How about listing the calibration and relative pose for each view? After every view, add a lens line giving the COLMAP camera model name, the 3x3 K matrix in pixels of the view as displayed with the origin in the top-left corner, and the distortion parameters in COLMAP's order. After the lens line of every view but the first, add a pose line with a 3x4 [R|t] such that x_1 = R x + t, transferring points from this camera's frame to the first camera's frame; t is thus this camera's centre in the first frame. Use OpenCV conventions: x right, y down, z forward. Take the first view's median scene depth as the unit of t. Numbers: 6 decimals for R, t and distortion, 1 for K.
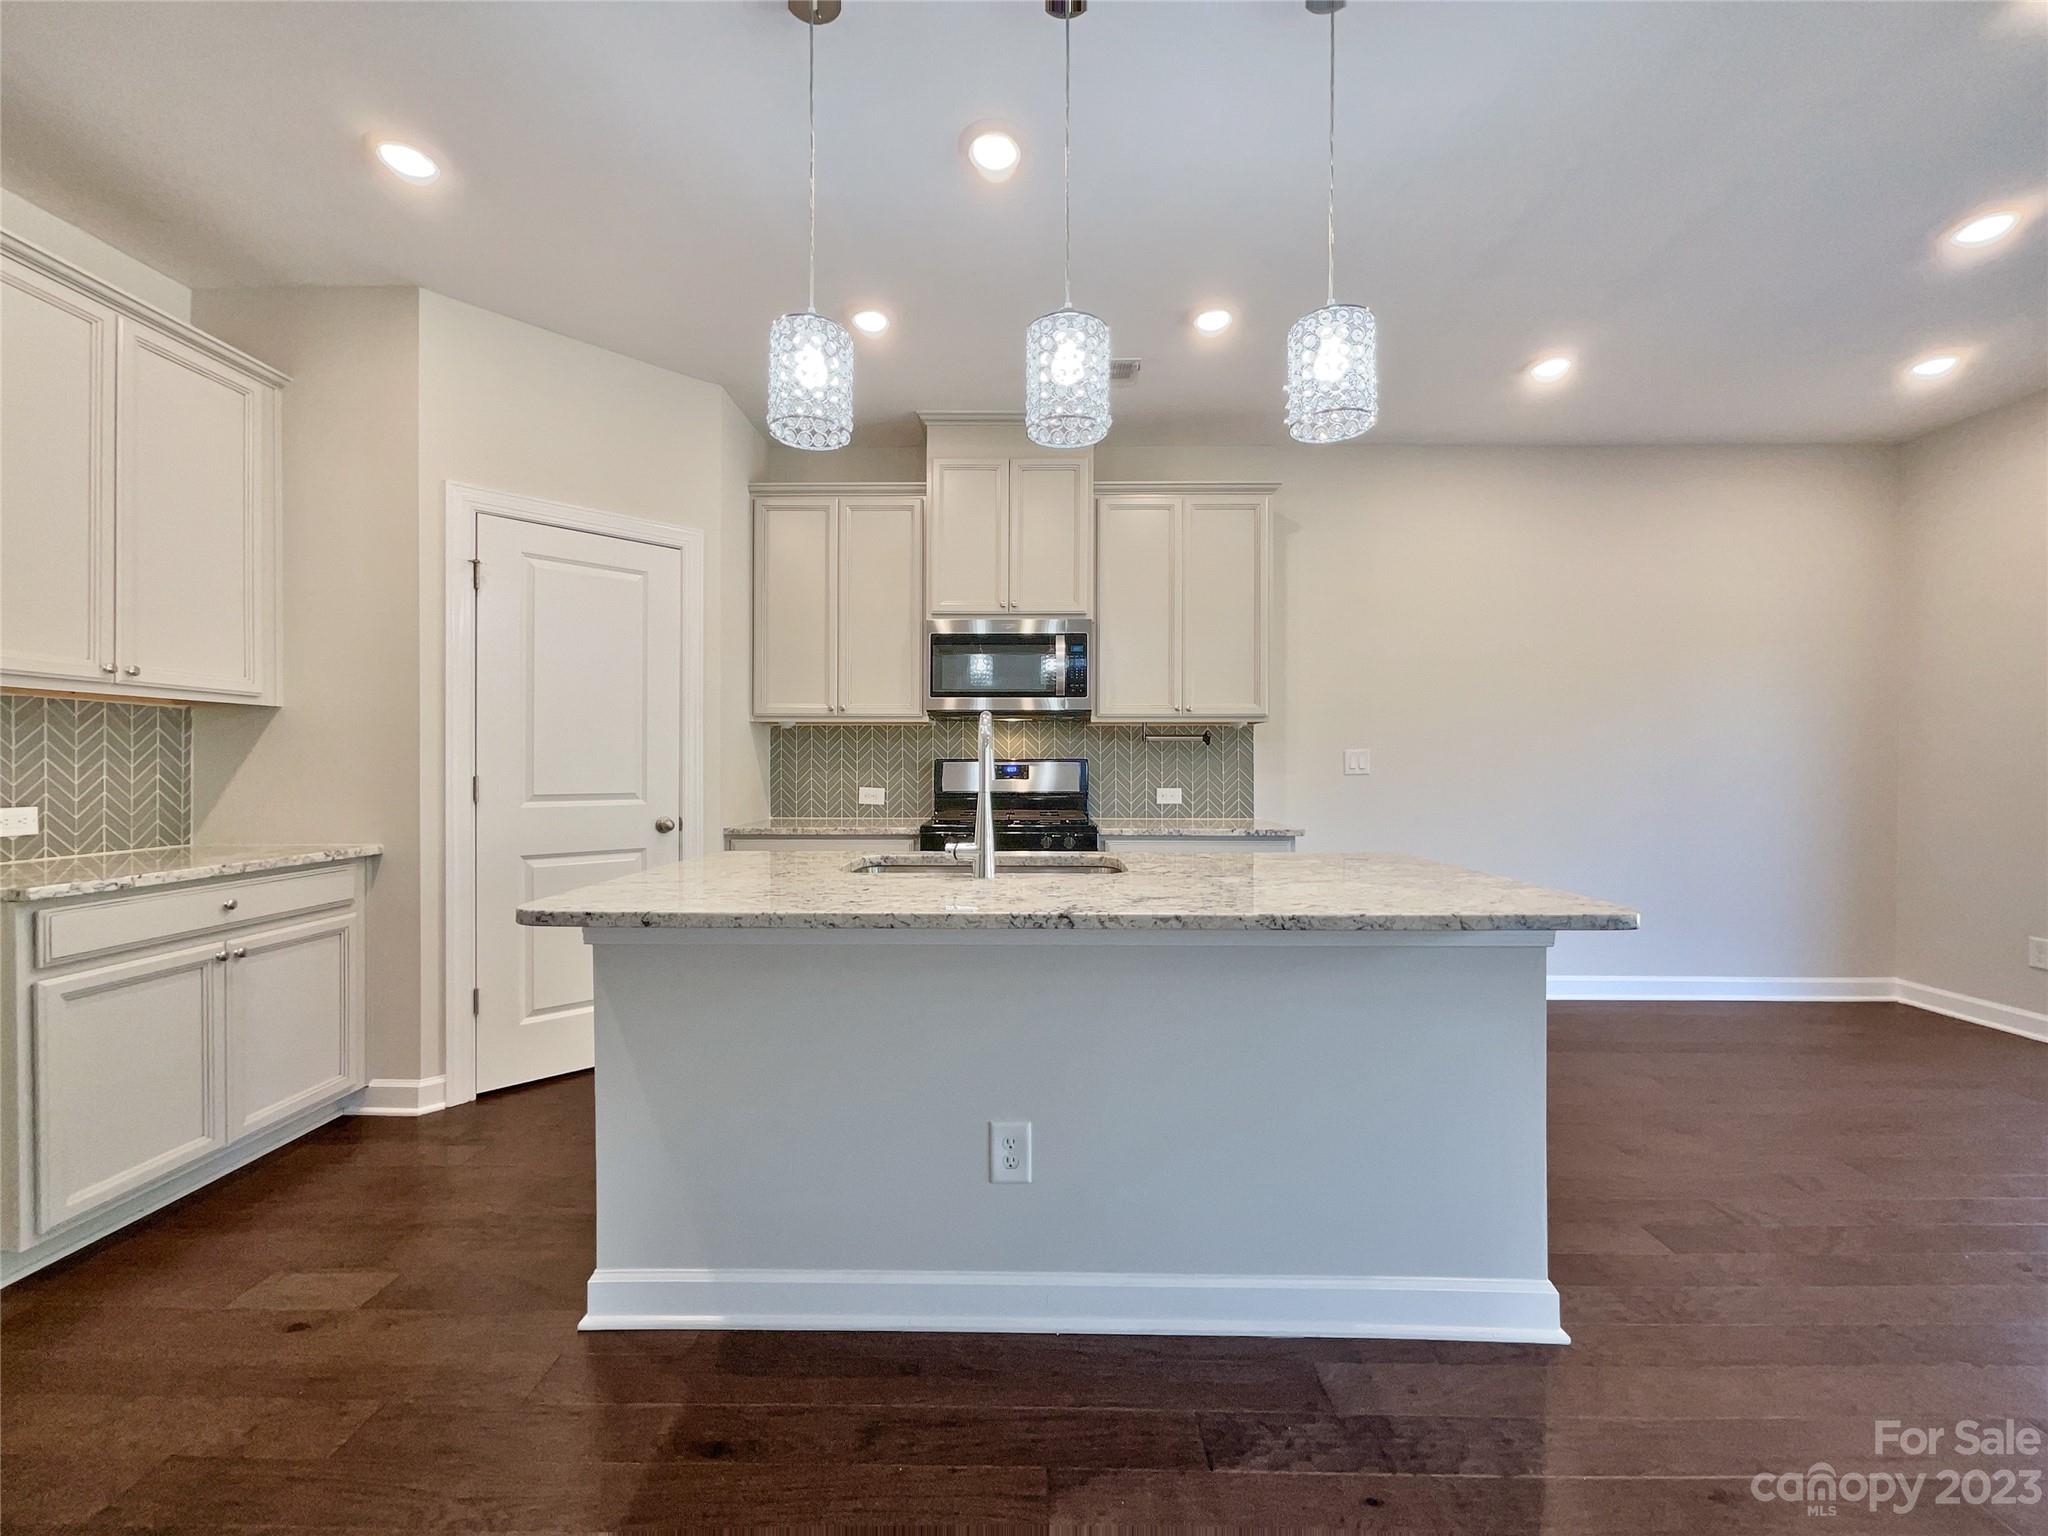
lens RADIAL K [[829.5, 0, 1022.8], [0, 829.5, 757.8], [0, 0, 1]] dist [0.002025, 0.000030]
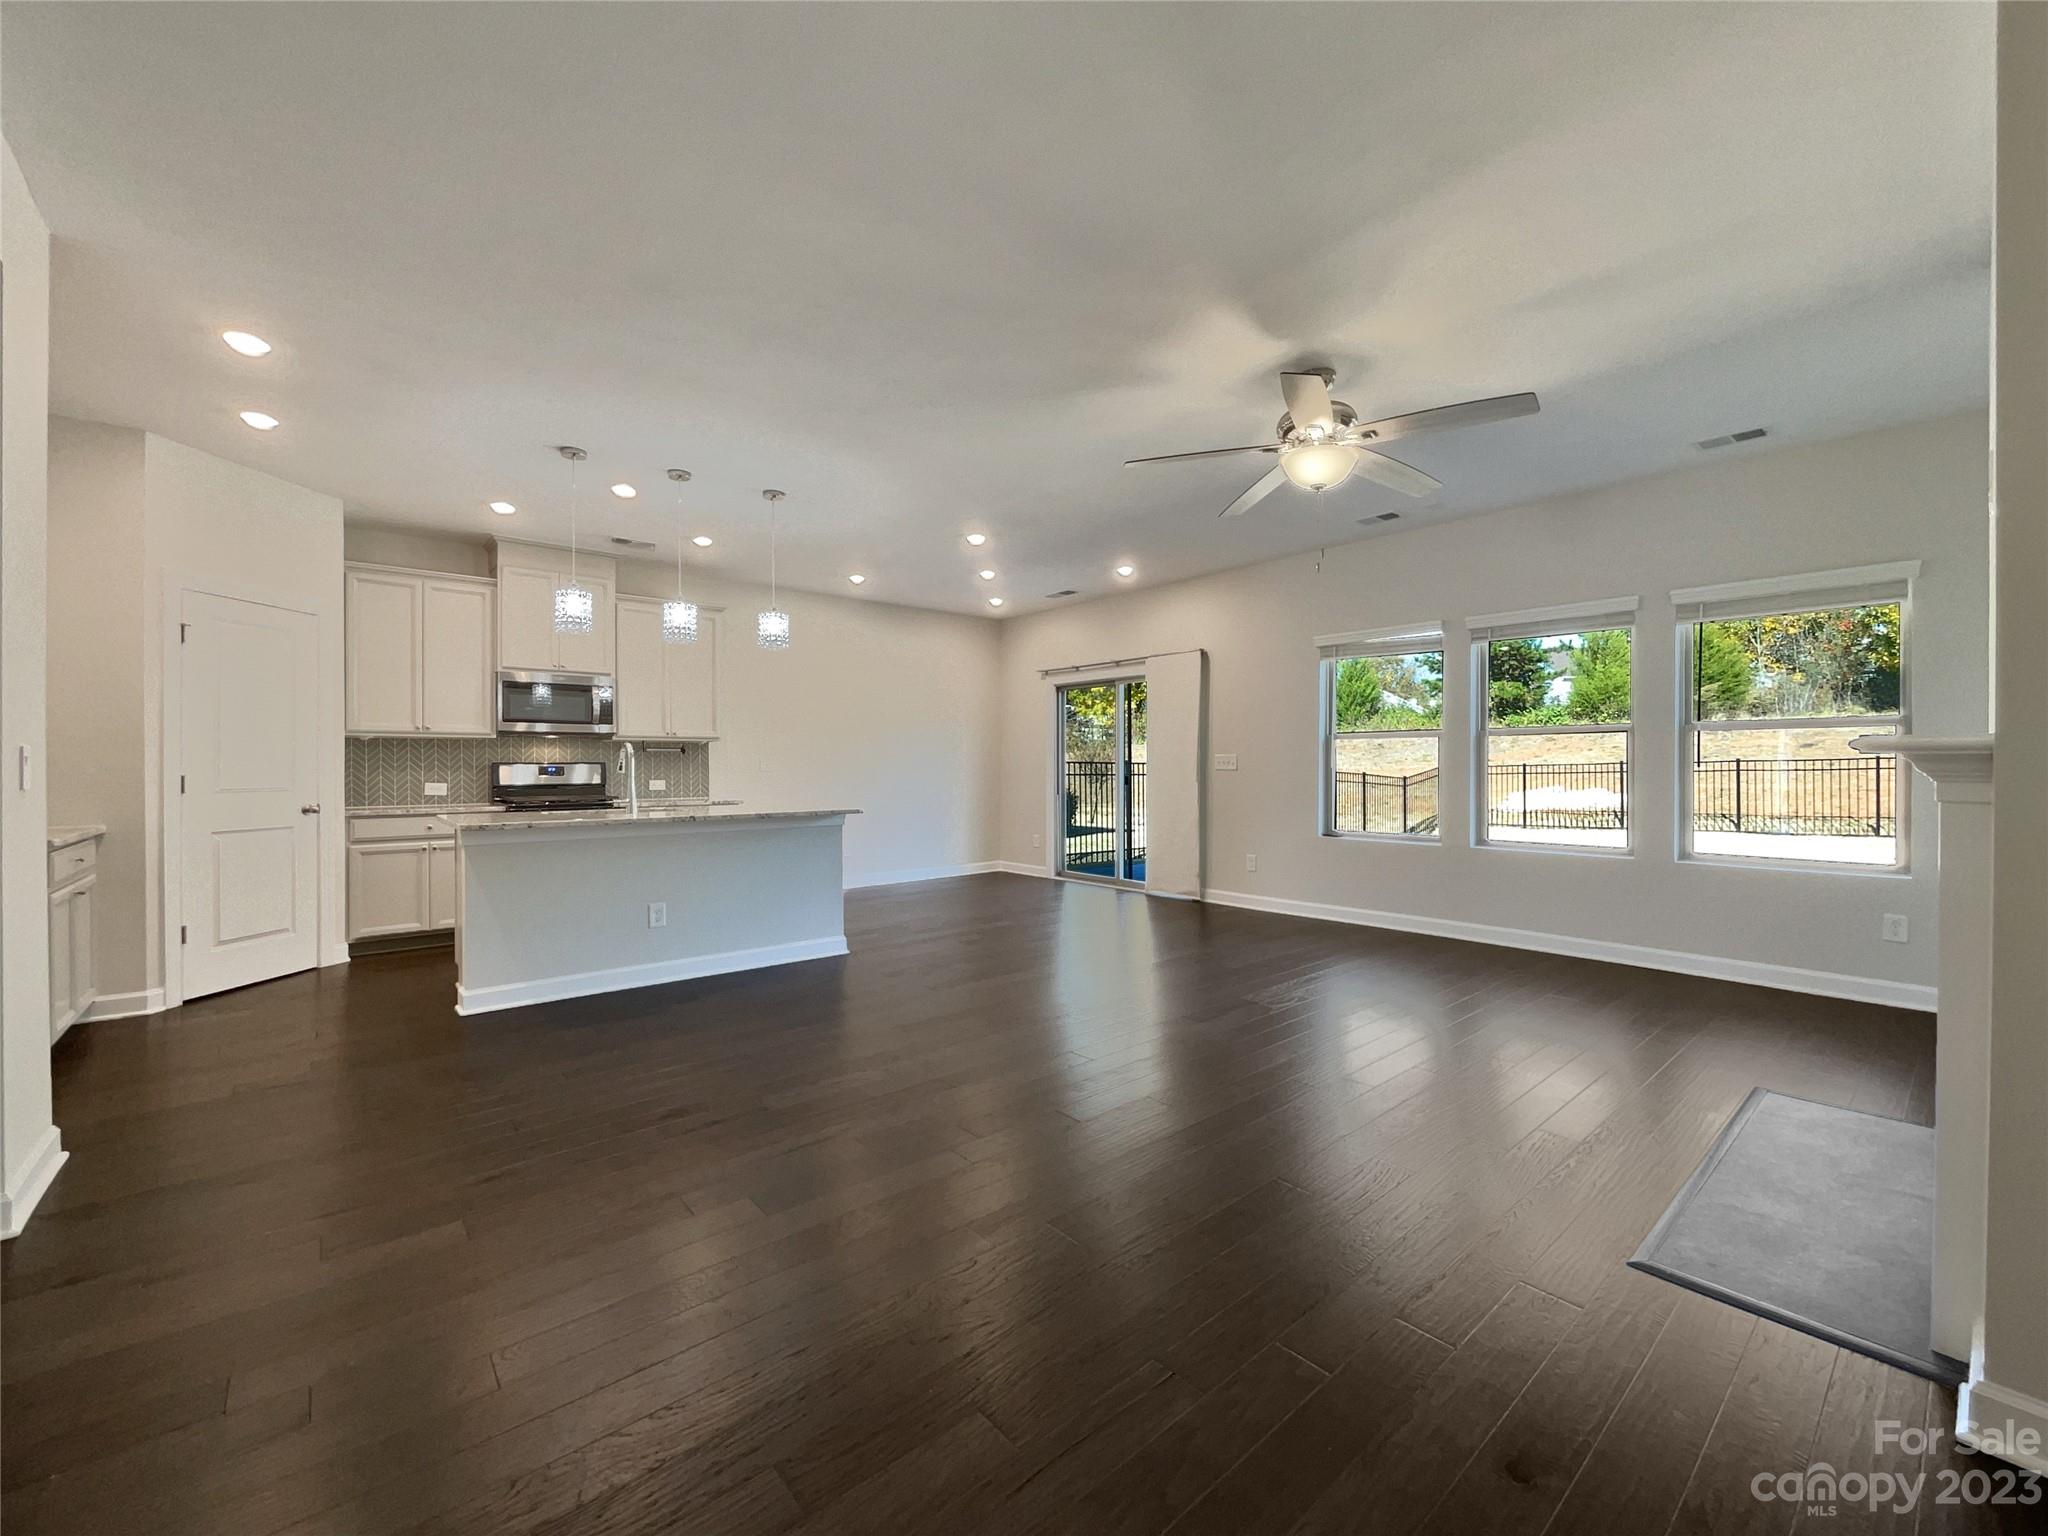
lens RADIAL K [[824.5, 0, 1016.5], [0, 824.5, 765.1], [0, 0, 1]] dist [0.001736, -0.006481]
pose [[0.758035, -0.003439, 0.652205, -0.374369], [-0.003272, 0.999953, 0.009076, -0.011022], [-0.652206, -0.009014, 0.757988, -0.749559]]
